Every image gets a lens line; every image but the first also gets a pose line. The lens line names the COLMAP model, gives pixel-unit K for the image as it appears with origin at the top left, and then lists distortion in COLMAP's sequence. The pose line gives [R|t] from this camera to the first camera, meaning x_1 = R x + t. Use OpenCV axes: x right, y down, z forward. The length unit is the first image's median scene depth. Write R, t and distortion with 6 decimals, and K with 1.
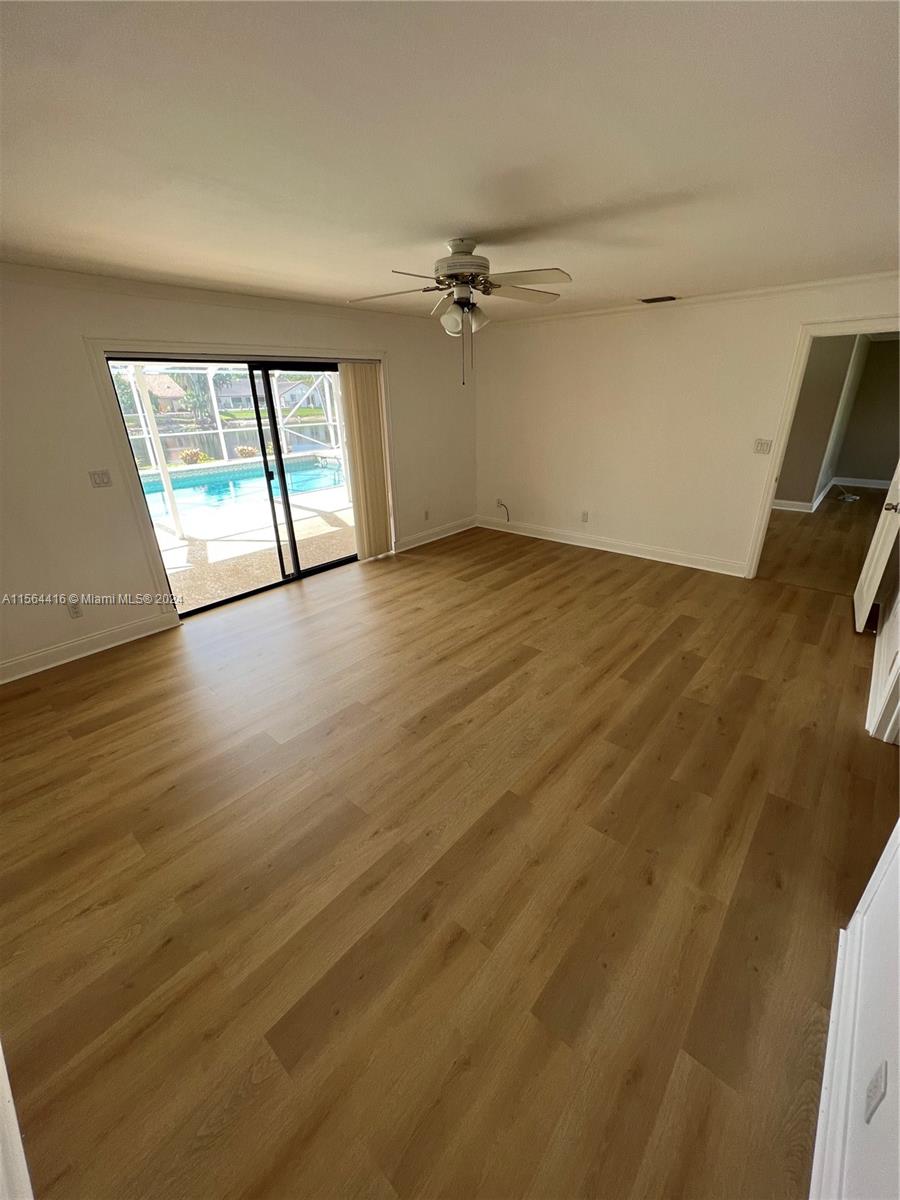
lens RADIAL K [[479.0, 0, 455.4], [0, 479.0, 599.3], [0, 0, 1]] dist [-0.002749, 0.000285]
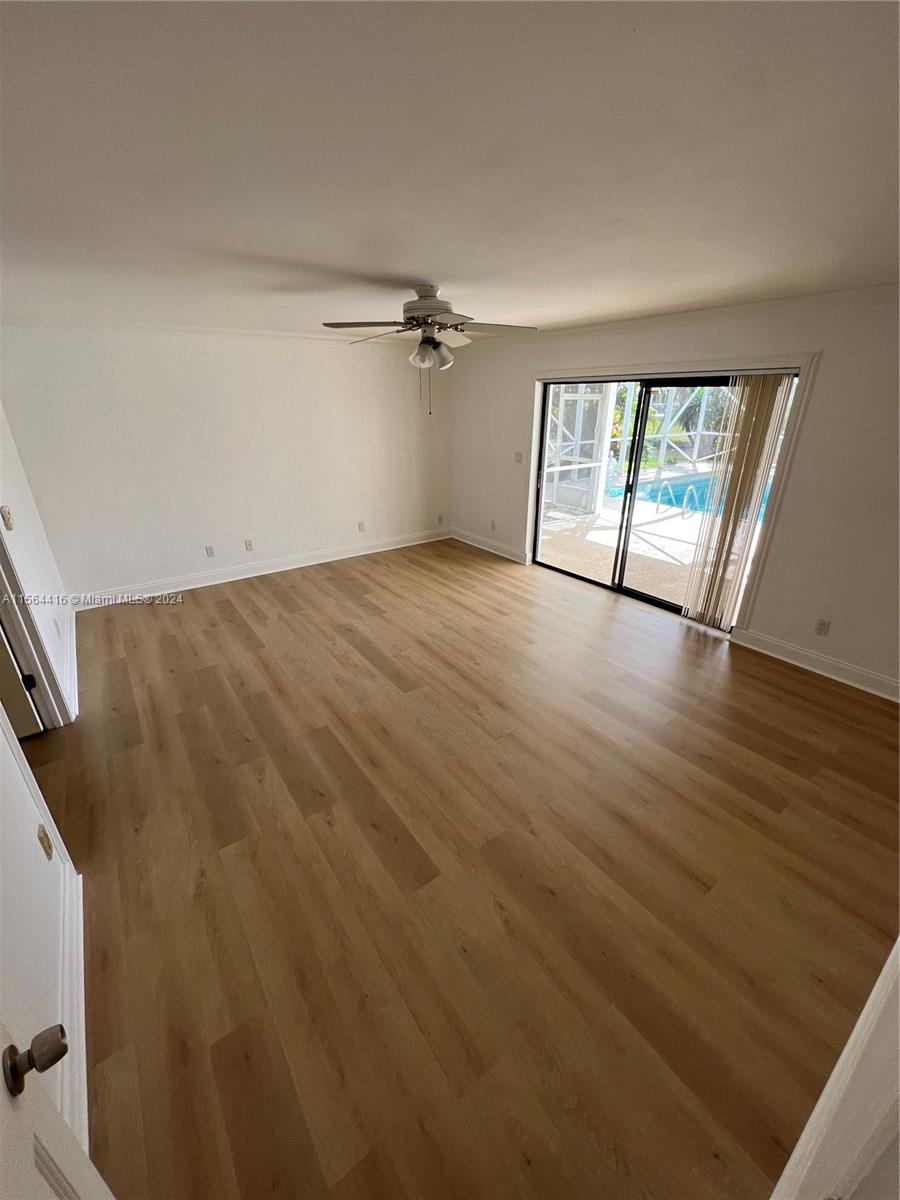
lens RADIAL K [[479.0, 0, 453.8], [0, 479.0, 598.8], [0, 0, 1]] dist [-0.002749, 0.000285]
pose [[-0.222823, 0.400980, -0.888575, 1.068993], [-0.379066, 0.804122, 0.457926, -0.592428], [0.898142, 0.438865, -0.027179, 1.185139]]
